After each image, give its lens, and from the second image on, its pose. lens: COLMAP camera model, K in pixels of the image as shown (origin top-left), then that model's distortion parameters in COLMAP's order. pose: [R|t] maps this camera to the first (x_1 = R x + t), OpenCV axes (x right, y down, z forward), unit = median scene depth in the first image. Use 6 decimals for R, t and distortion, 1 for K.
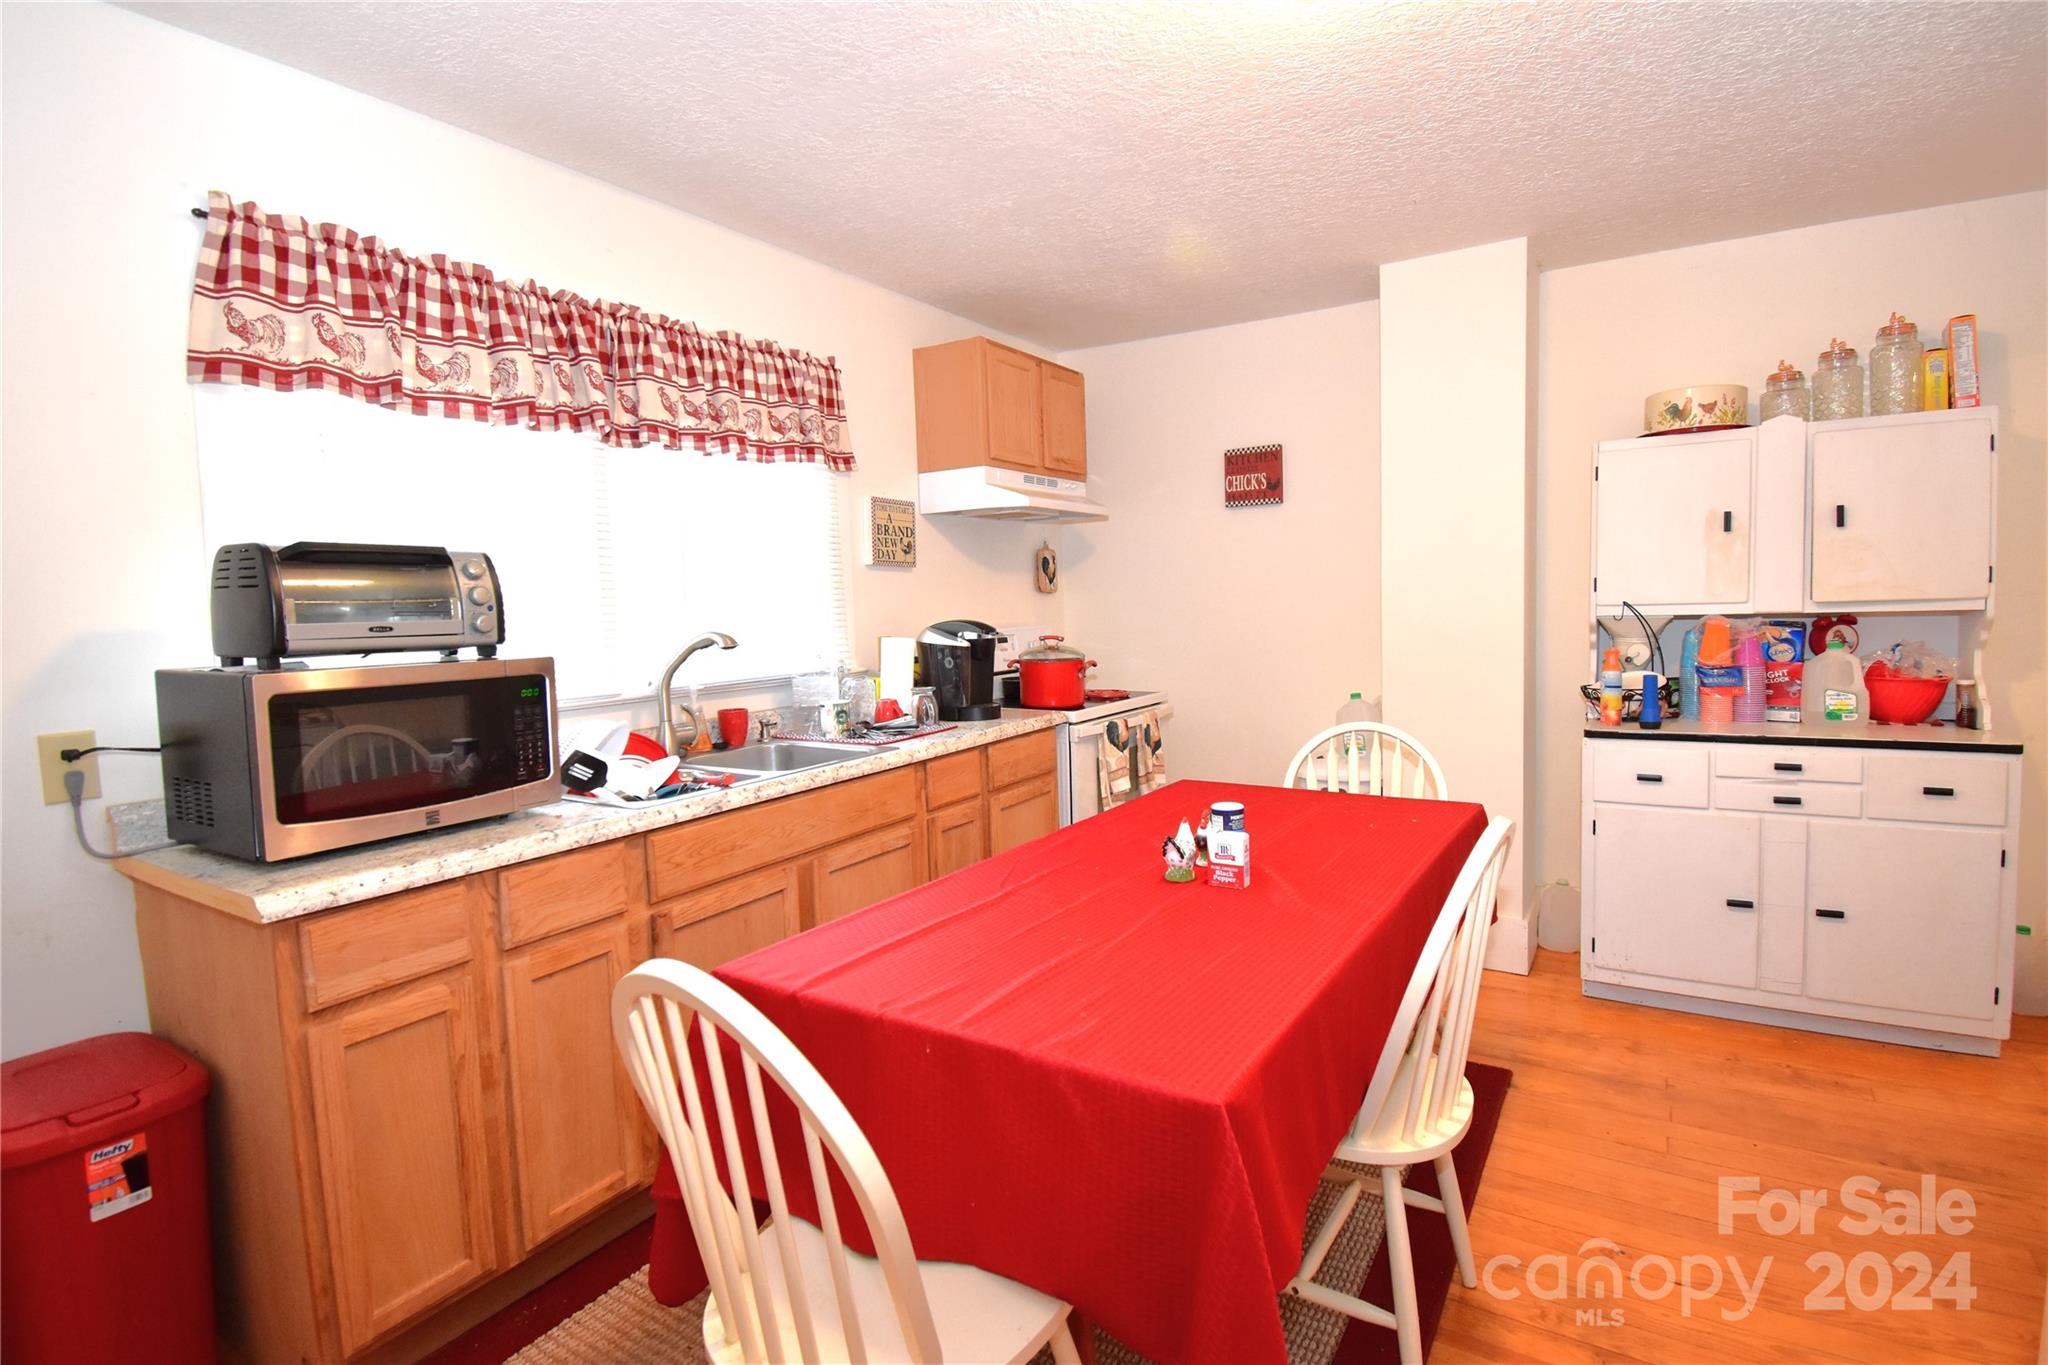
lens RADIAL K [[958.4, 0, 1027.8], [0, 958.4, 679.3], [0, 0, 1]] dist [-0.022622, -0.003379]
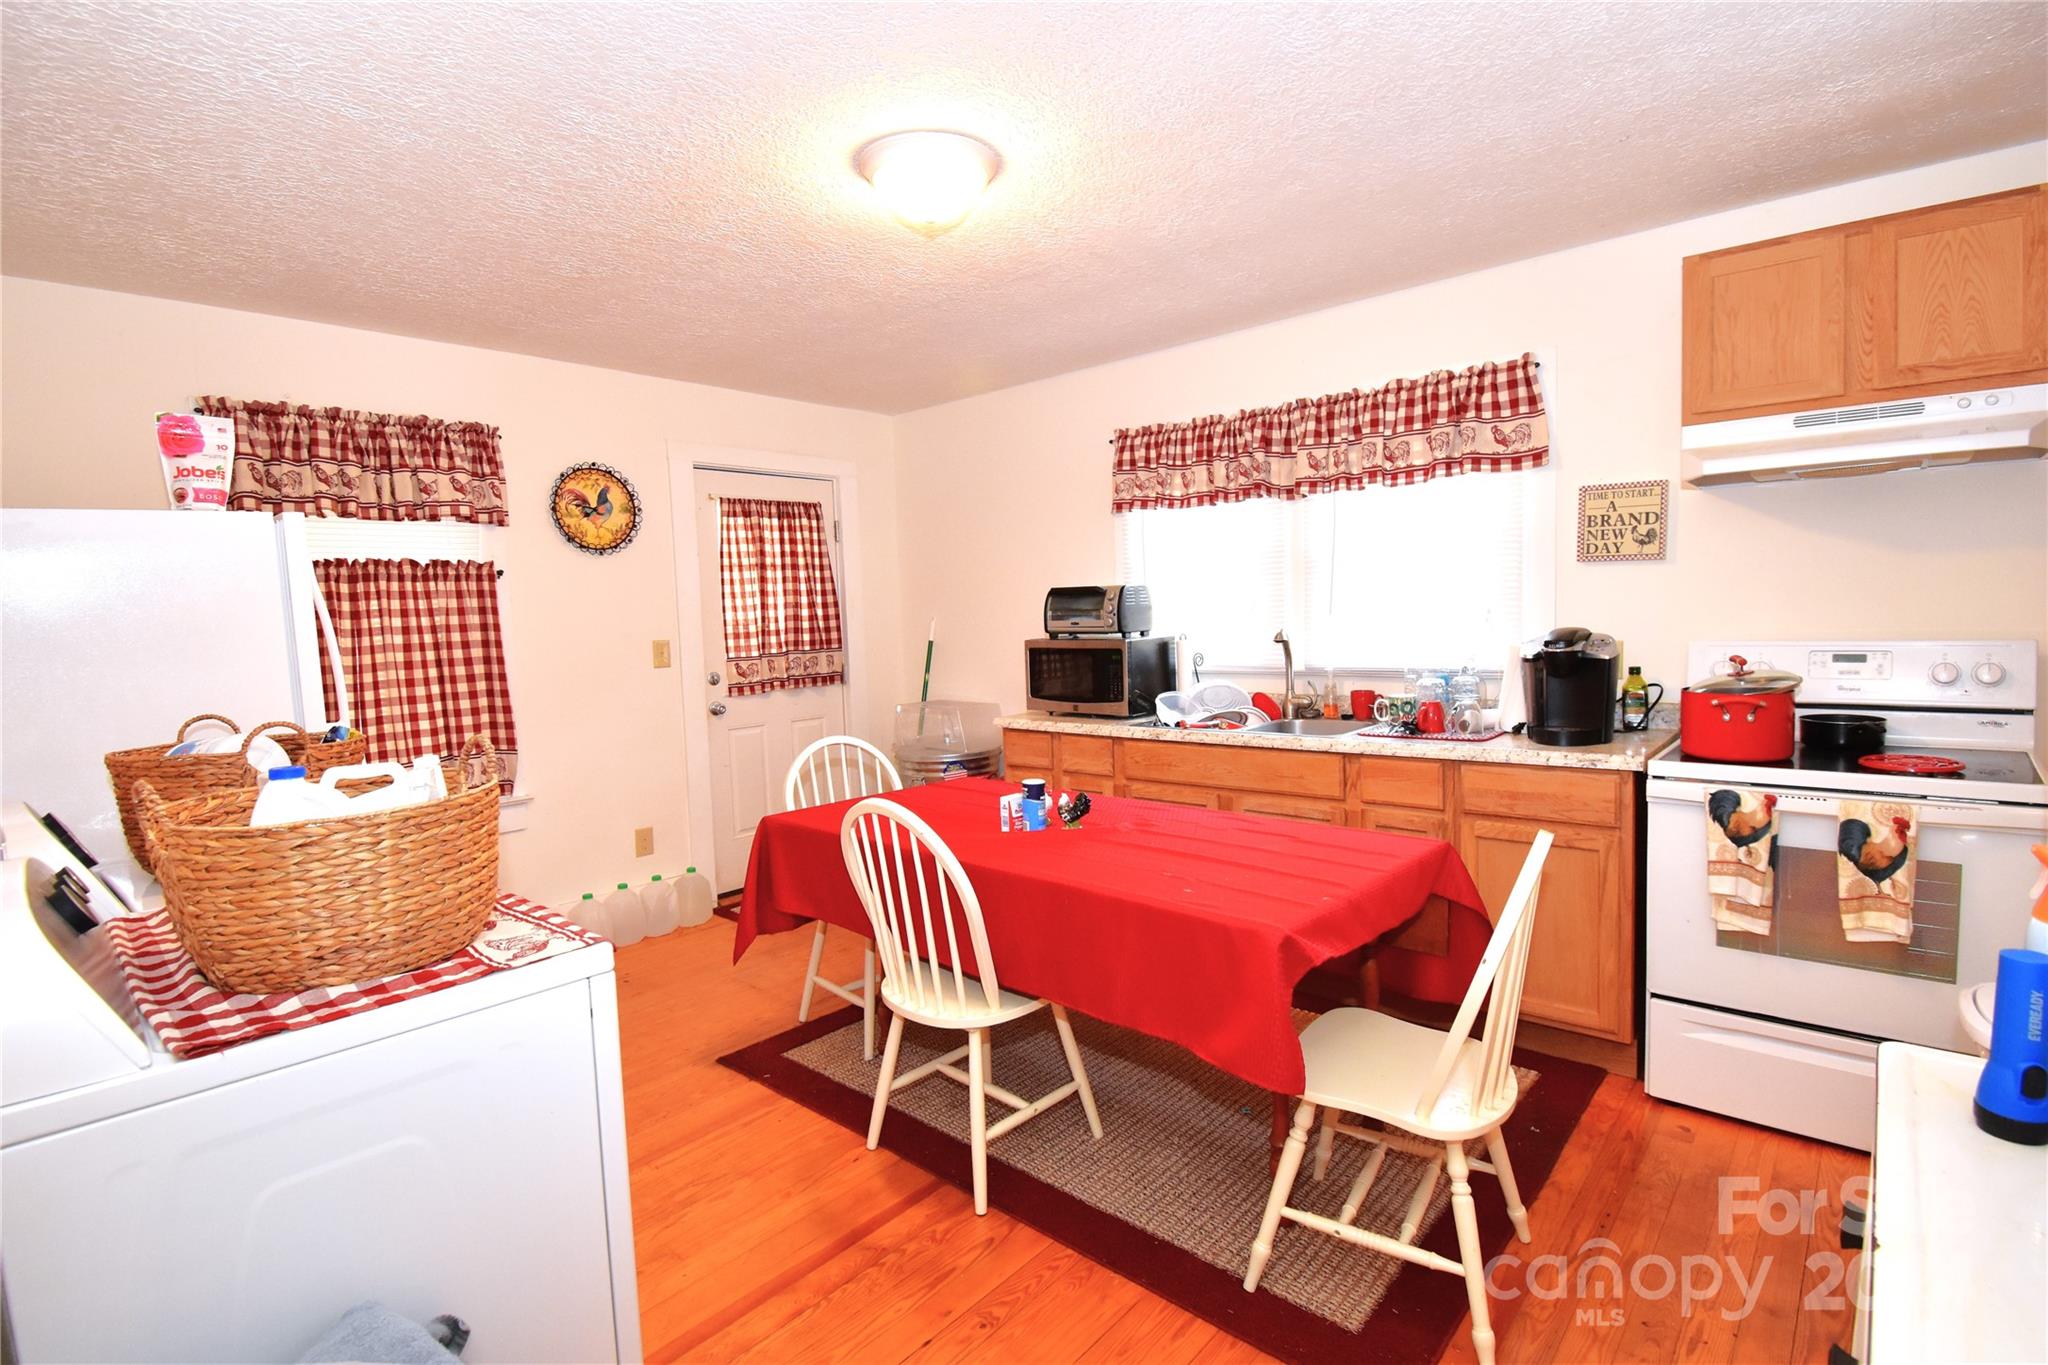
lens RADIAL K [[958.4, 0, 1025.7], [0, 958.4, 684.4], [0, 0, 1]] dist [-0.022622, -0.003379]
pose [[-0.167990, 0.112930, -0.979299, 1.077421], [-0.039227, 0.991864, 0.121107, -0.120780], [0.985008, 0.058759, -0.162193, 0.827197]]
